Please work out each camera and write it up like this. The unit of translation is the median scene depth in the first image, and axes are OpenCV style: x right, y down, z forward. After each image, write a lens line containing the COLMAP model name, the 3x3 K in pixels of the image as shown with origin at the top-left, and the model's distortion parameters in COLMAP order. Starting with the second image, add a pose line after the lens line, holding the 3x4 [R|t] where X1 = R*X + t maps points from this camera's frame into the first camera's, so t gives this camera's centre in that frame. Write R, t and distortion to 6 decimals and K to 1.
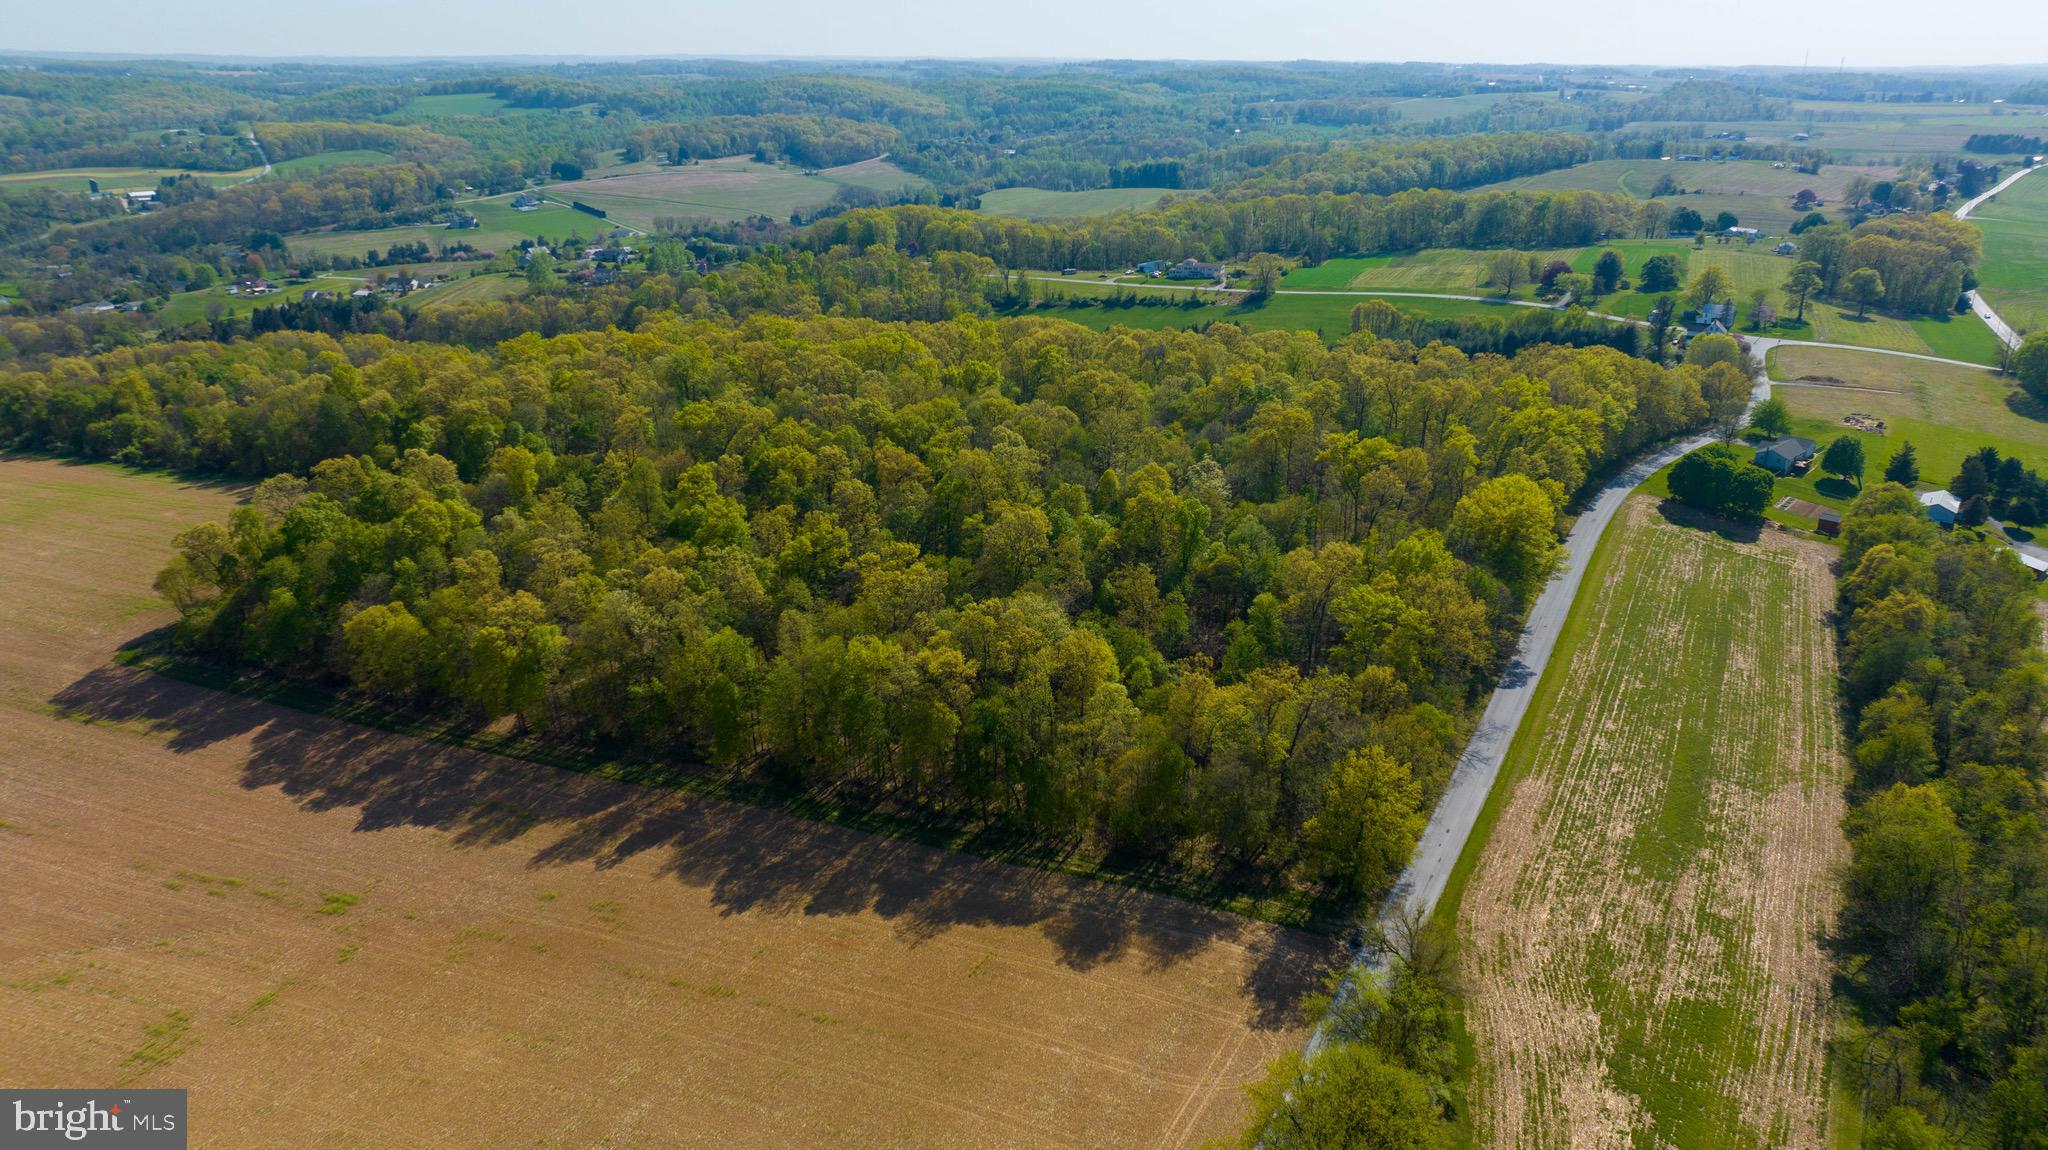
lens RADIAL K [[1432.9, 0, 1031.1], [0, 1432.9, 568.8], [0, 0, 1]] dist [-0.033578, 0.032150]
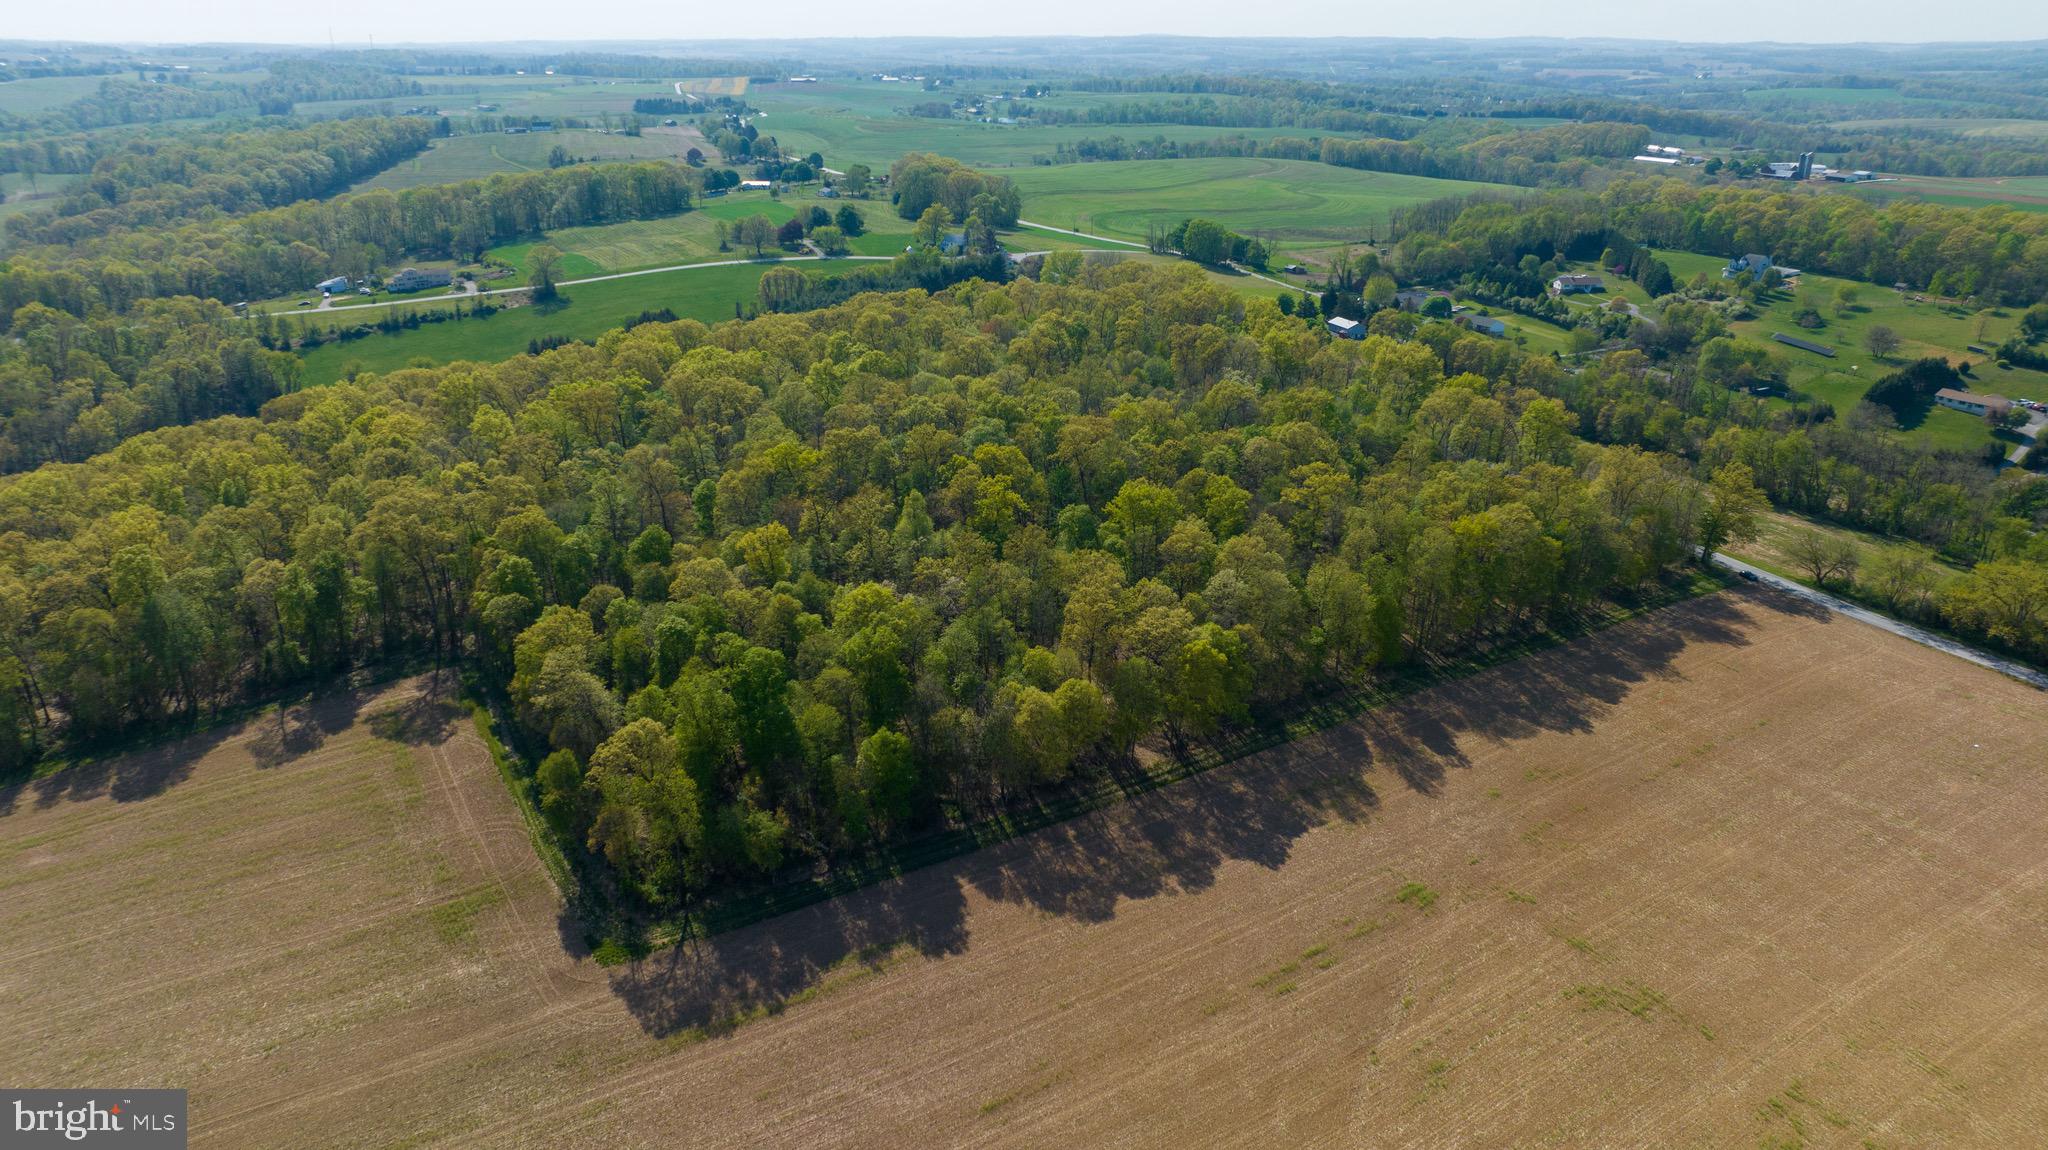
lens RADIAL K [[1432.9, 0, 1031.0], [0, 1432.9, 580.8], [0, 0, 1]] dist [-0.033578, 0.032150]
pose [[0.565947, -0.299972, 0.767933, -0.432412], [0.282951, 0.945554, 0.160827, -0.068105], [-0.774366, 0.126268, 0.620011, 0.180051]]
